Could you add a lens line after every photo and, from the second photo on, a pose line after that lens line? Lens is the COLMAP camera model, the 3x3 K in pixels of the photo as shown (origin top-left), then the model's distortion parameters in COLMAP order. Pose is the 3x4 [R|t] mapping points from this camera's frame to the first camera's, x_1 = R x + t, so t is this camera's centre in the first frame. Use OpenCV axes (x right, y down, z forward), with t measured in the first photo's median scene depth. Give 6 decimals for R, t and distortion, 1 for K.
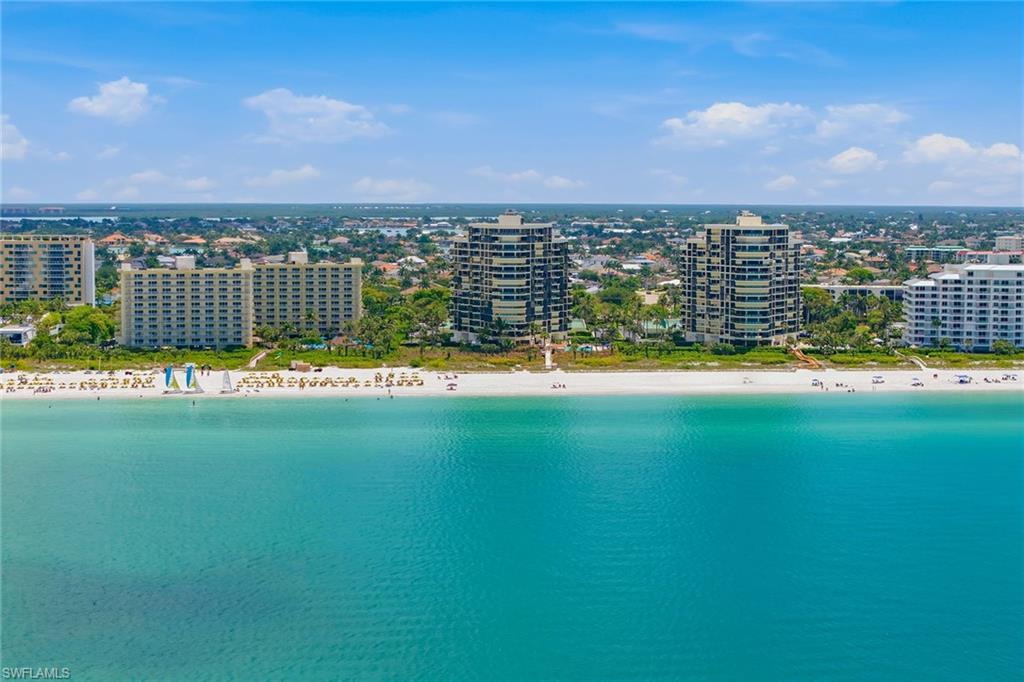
lens RADIAL K [[2075.1, 0, 512.0], [0, 2075.1, 341.0], [0, 0, 1]] dist [-0.026633, 0.015107]
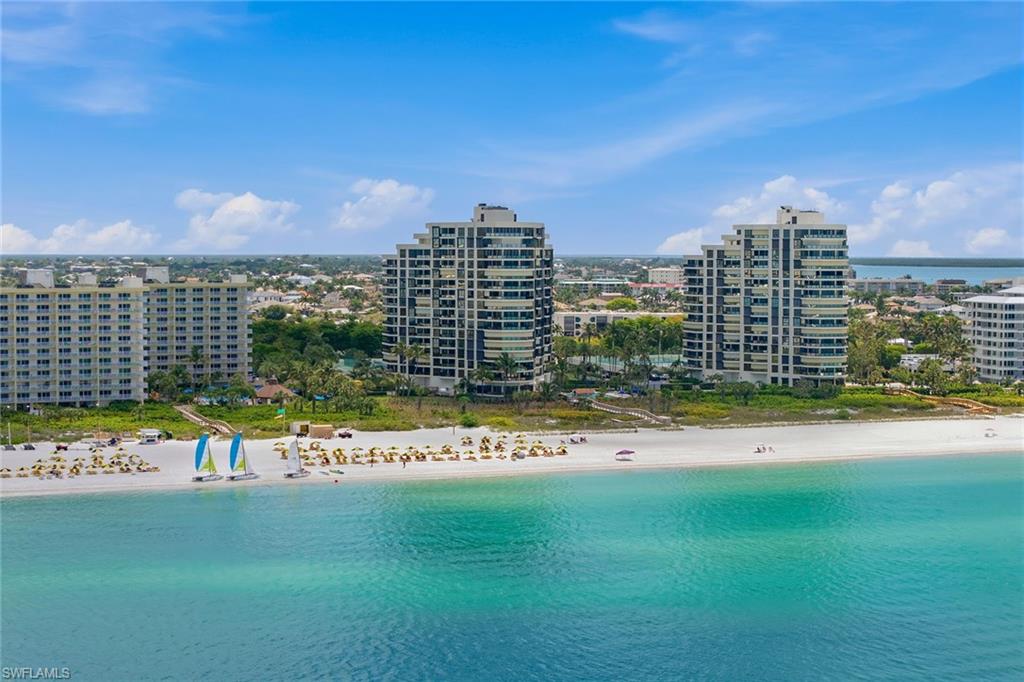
lens RADIAL K [[2075.1, 0, 512.0], [0, 2075.1, 341.0], [0, 0, 1]] dist [-0.026633, 0.015107]
pose [[0.961217, -0.013964, 0.275439, -0.195164], [0.020651, 0.999558, -0.021392, -0.000271], [-0.275019, 0.026251, 0.961080, 0.322837]]
